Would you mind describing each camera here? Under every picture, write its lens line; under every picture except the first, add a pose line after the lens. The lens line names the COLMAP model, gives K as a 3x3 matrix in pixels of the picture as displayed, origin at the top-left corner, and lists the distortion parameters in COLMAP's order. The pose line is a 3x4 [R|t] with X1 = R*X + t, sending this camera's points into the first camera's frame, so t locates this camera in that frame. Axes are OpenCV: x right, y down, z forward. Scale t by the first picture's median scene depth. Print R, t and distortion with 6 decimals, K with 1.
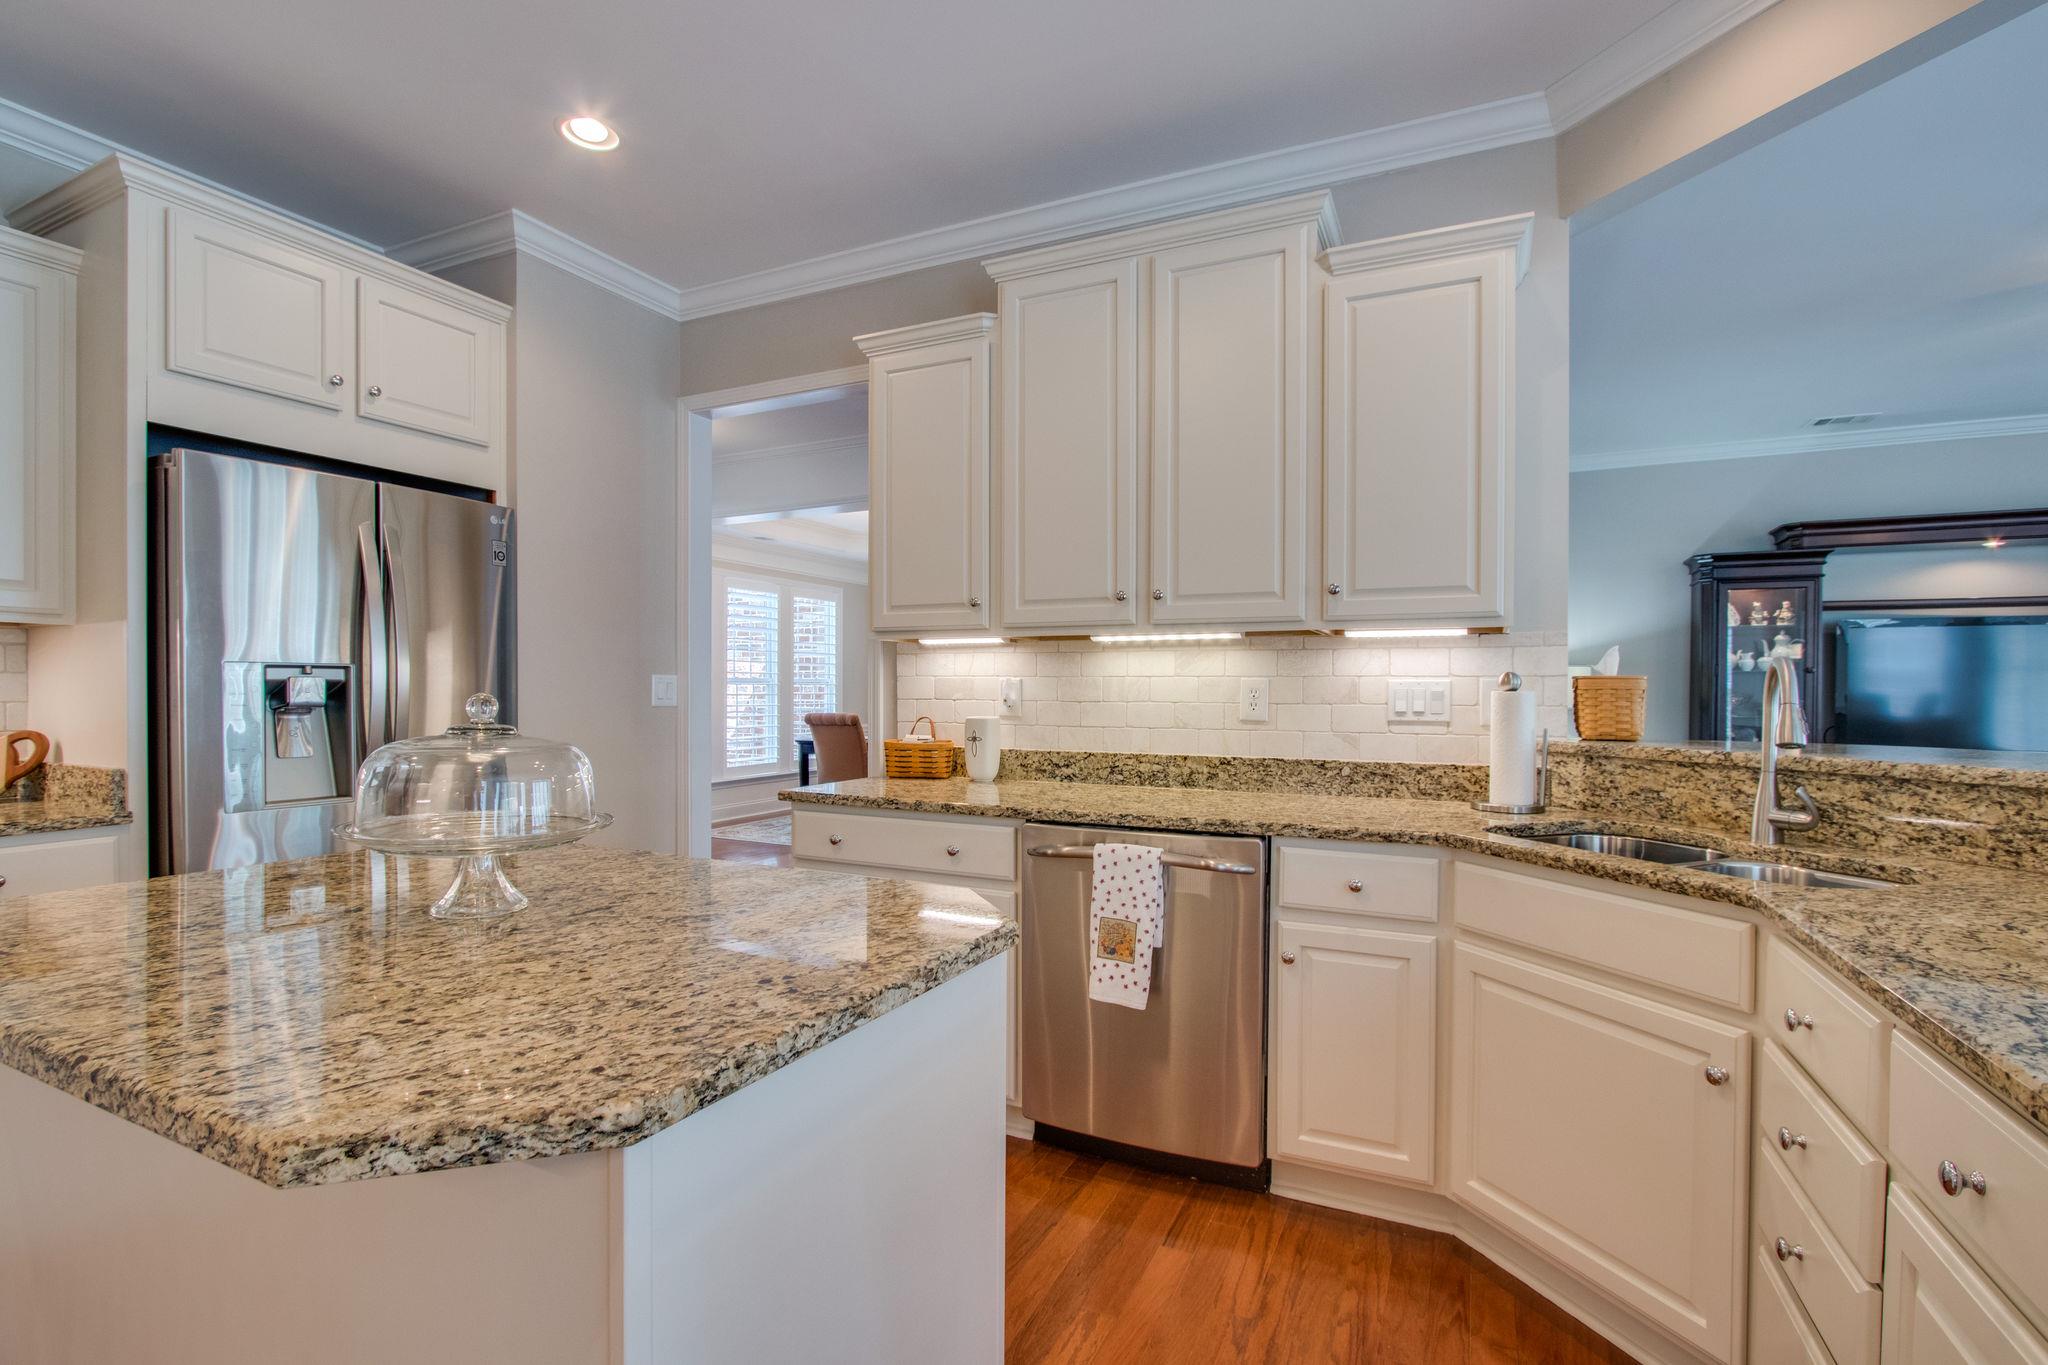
lens RADIAL K [[955.4, 0, 1010.1], [0, 955.4, 694.8], [0, 0, 1]] dist [-0.017239, 0.000234]
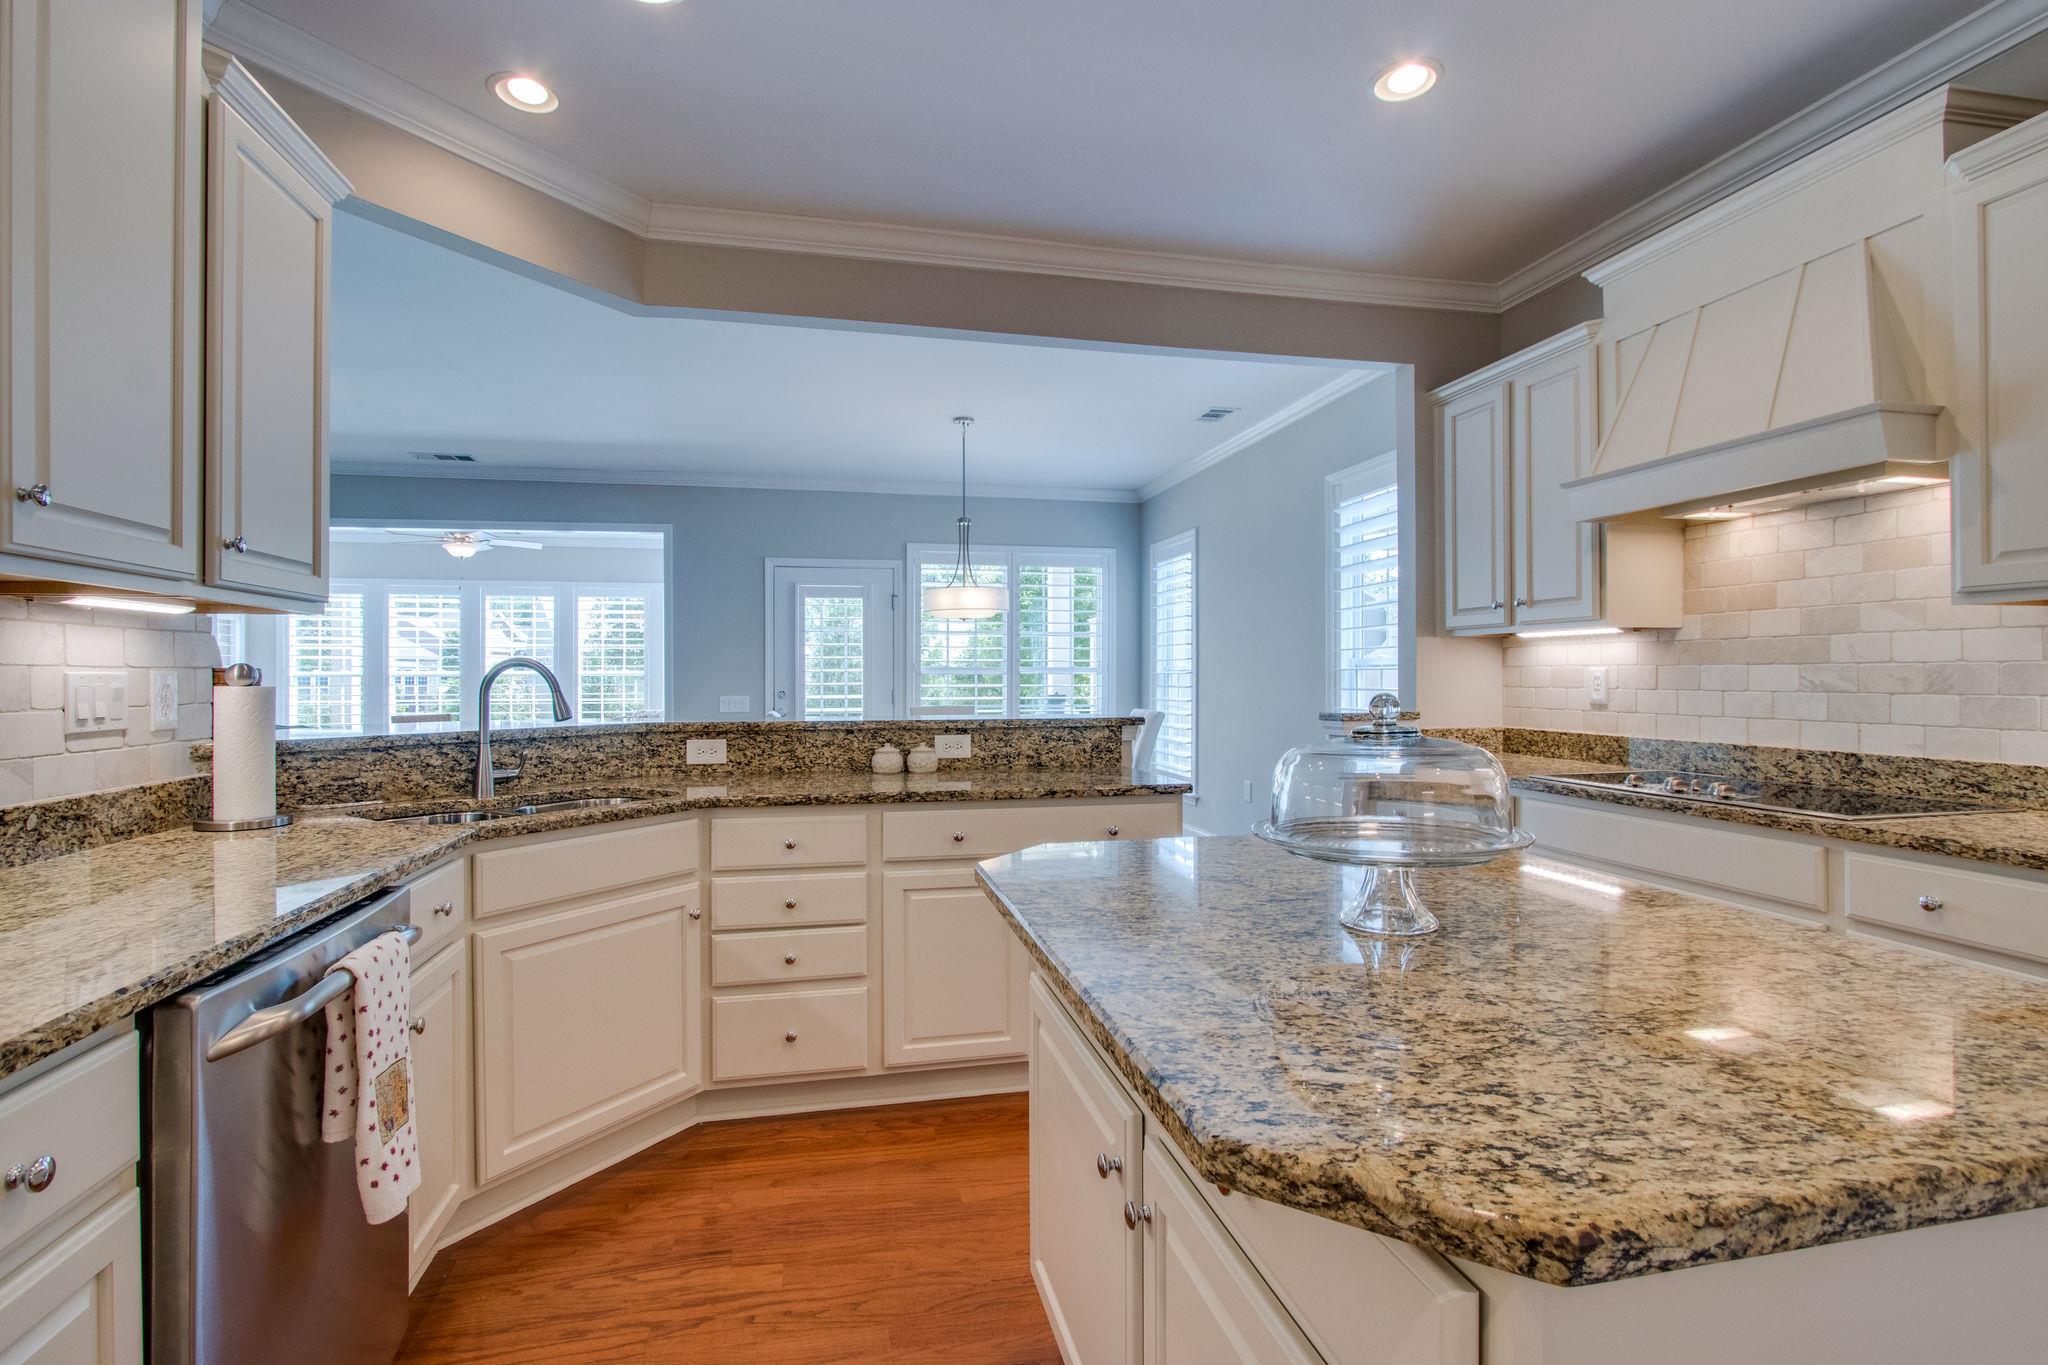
lens RADIAL K [[955.6, 0, 1012.9], [0, 955.6, 675.0], [0, 0, 1]] dist [-0.023576, 0.007120]
pose [[-0.613717, -0.001793, 0.789524, -0.519147], [0.005685, 0.999961, 0.006690, -0.014400], [-0.789506, 0.008594, -0.613683, 0.897751]]
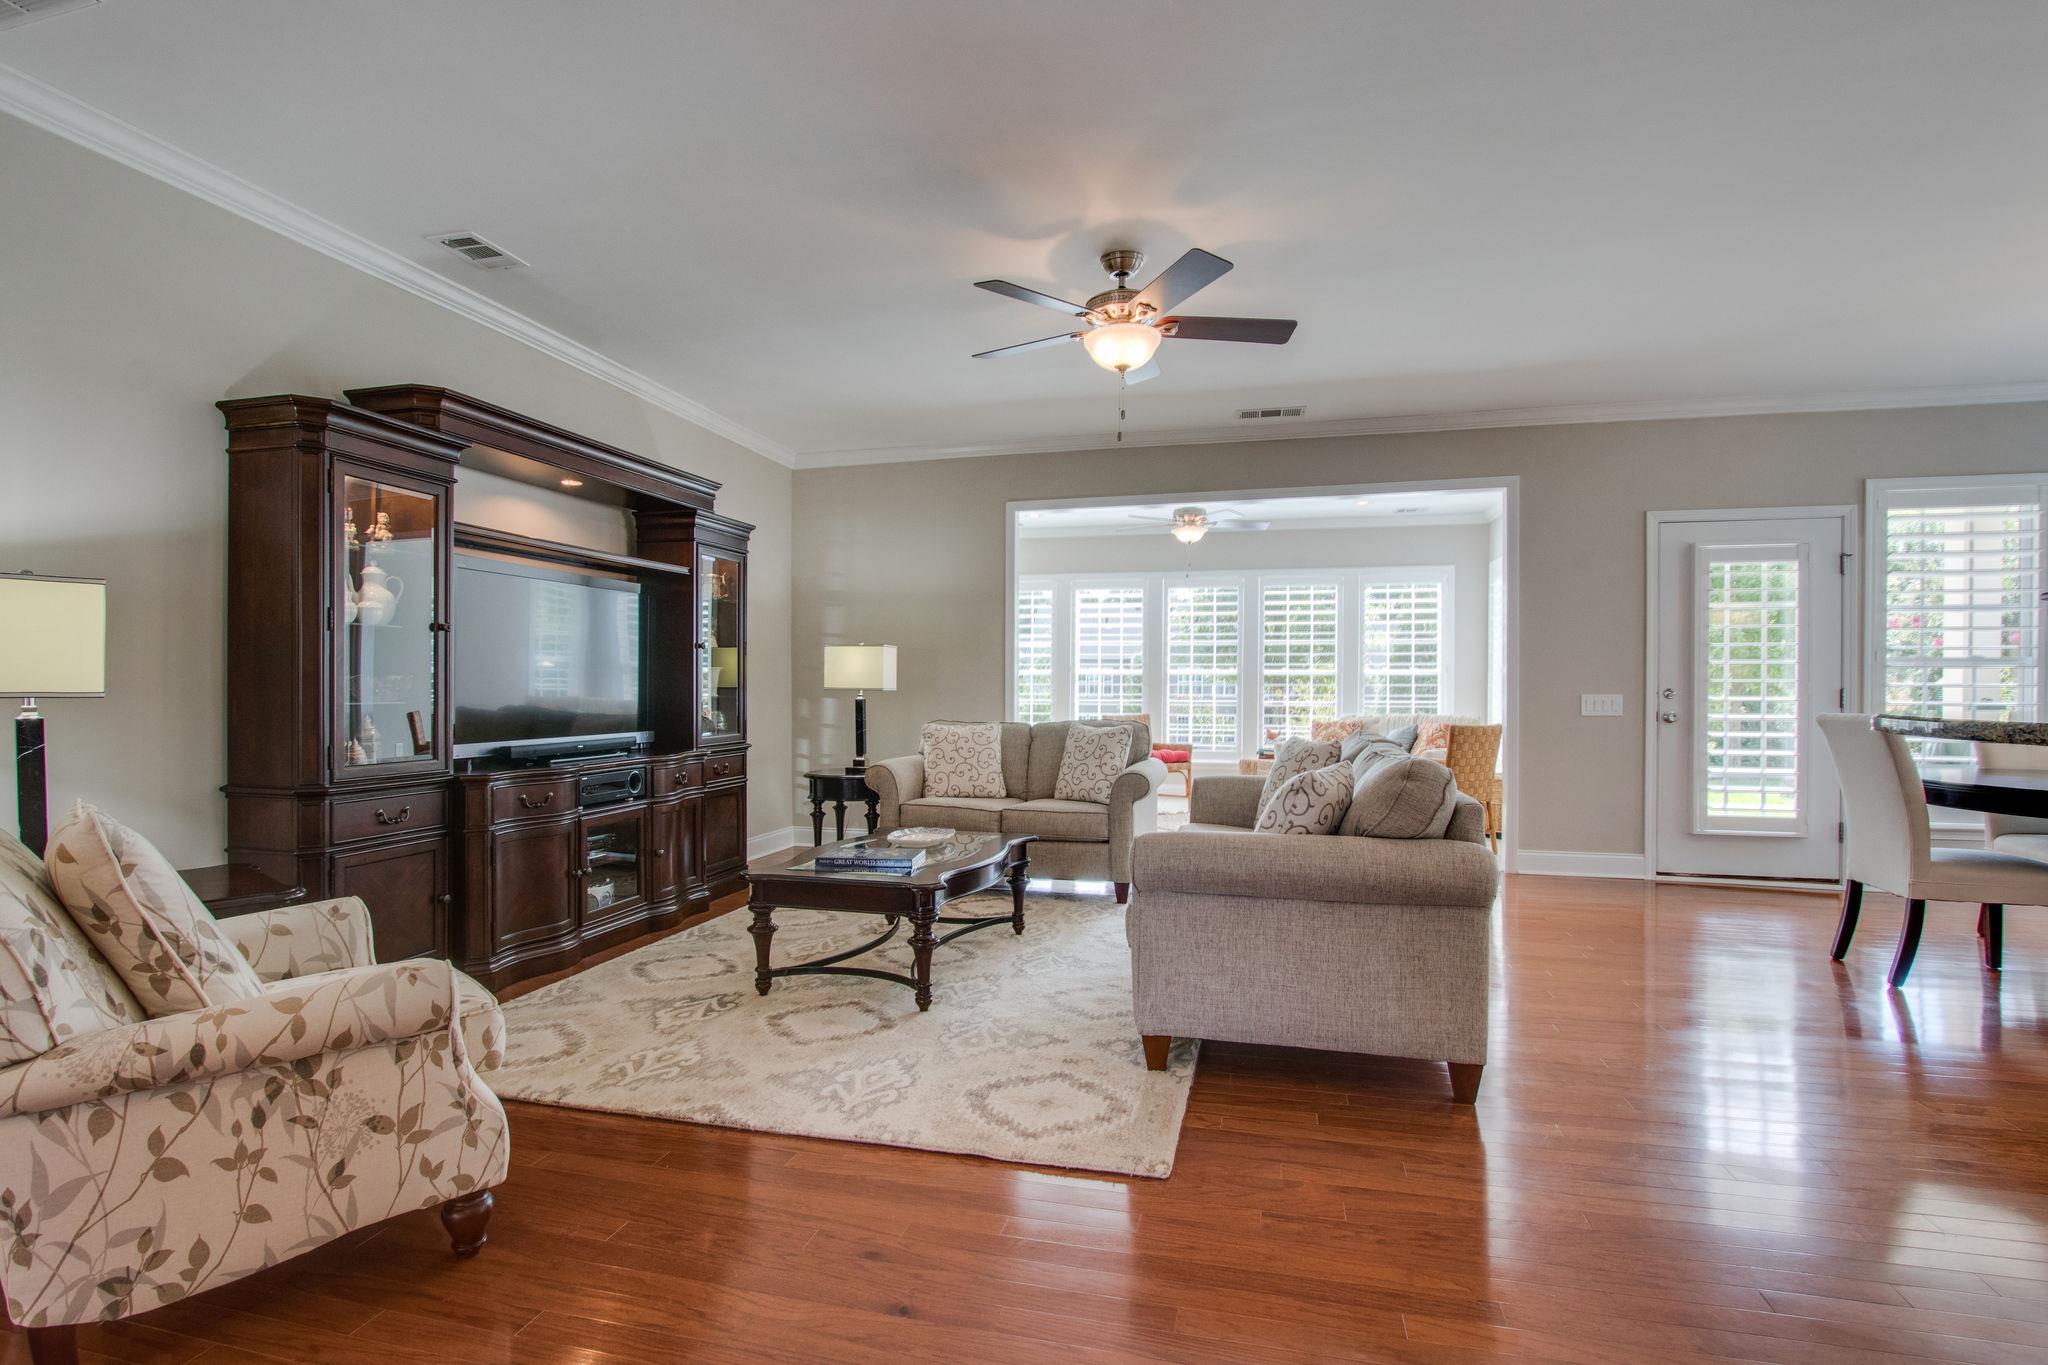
lens RADIAL K [[996.9, 0, 1007.5], [0, 996.9, 690.1], [0, 0, 1]] dist [-0.015602, 0.000630]
pose [[-0.193441, -0.009375, 0.981067, 0.254707], [0.003135, 0.999943, 0.010174, 0.023986], [-0.981107, 0.005044, -0.193400, 1.564840]]
